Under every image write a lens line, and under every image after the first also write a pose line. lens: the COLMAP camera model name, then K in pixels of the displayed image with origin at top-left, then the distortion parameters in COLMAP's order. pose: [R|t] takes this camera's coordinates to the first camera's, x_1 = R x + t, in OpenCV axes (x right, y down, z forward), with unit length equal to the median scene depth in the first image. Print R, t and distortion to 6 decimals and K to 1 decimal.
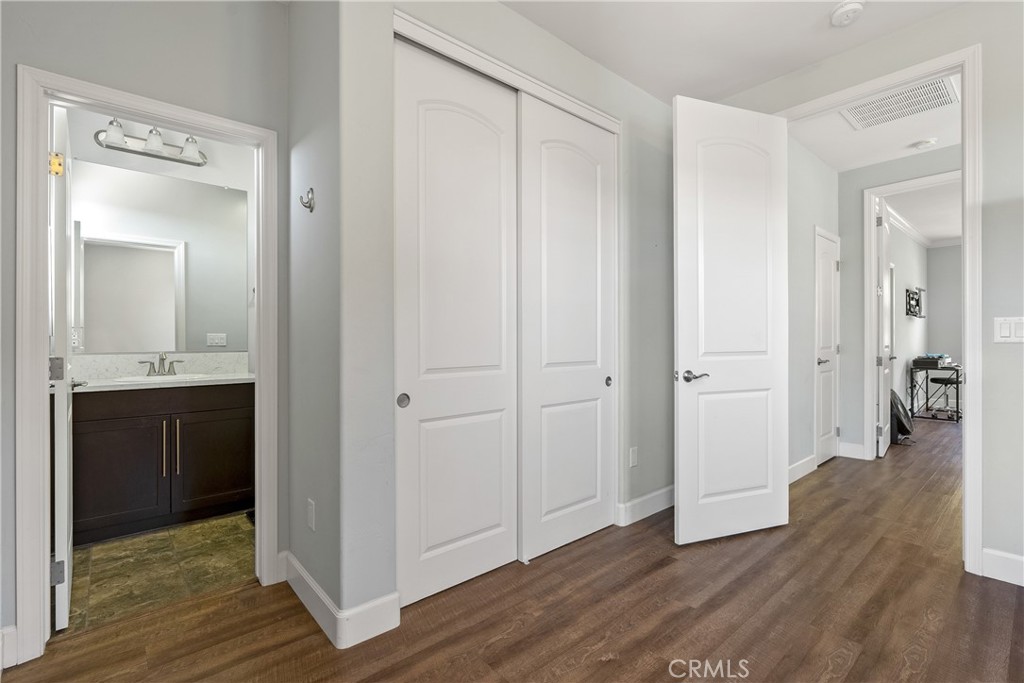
lens RADIAL K [[462.9, 0, 511.0], [0, 462.9, 336.8], [0, 0, 1]] dist [-0.003576, -0.000344]
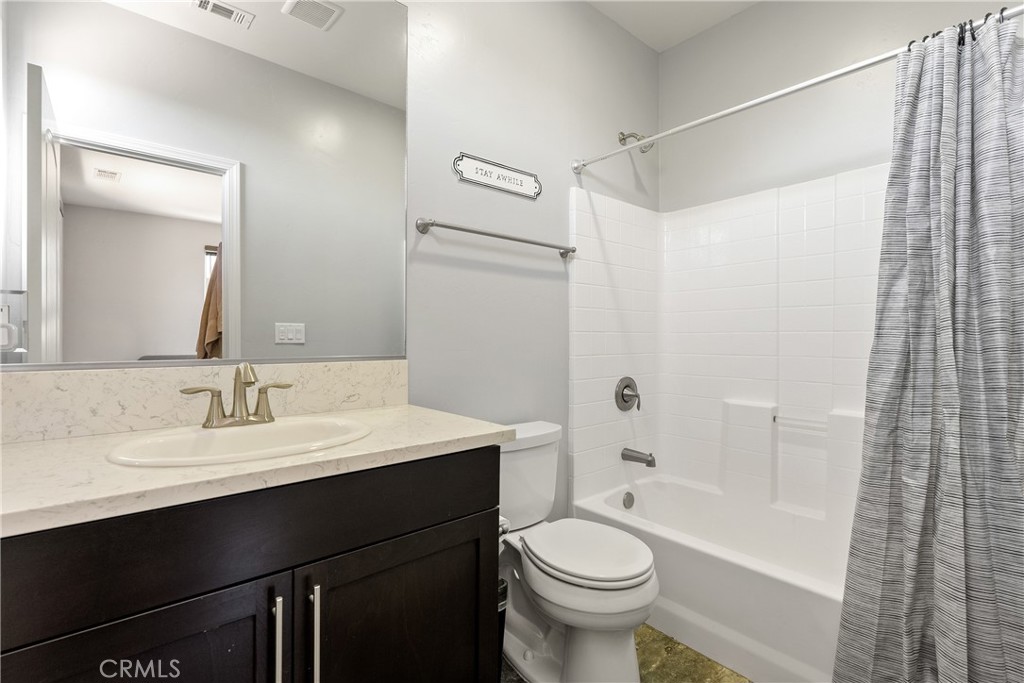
lens RADIAL K [[462.9, 0, 511.0], [0, 462.9, 336.8], [0, 0, 1]] dist [-0.003576, -0.000344]
pose [[0.999948, 0.004760, -0.009023, -0.506578], [-0.004708, 0.999972, 0.005818, 0.008660], [0.009050, -0.005775, 0.999942, 0.595759]]
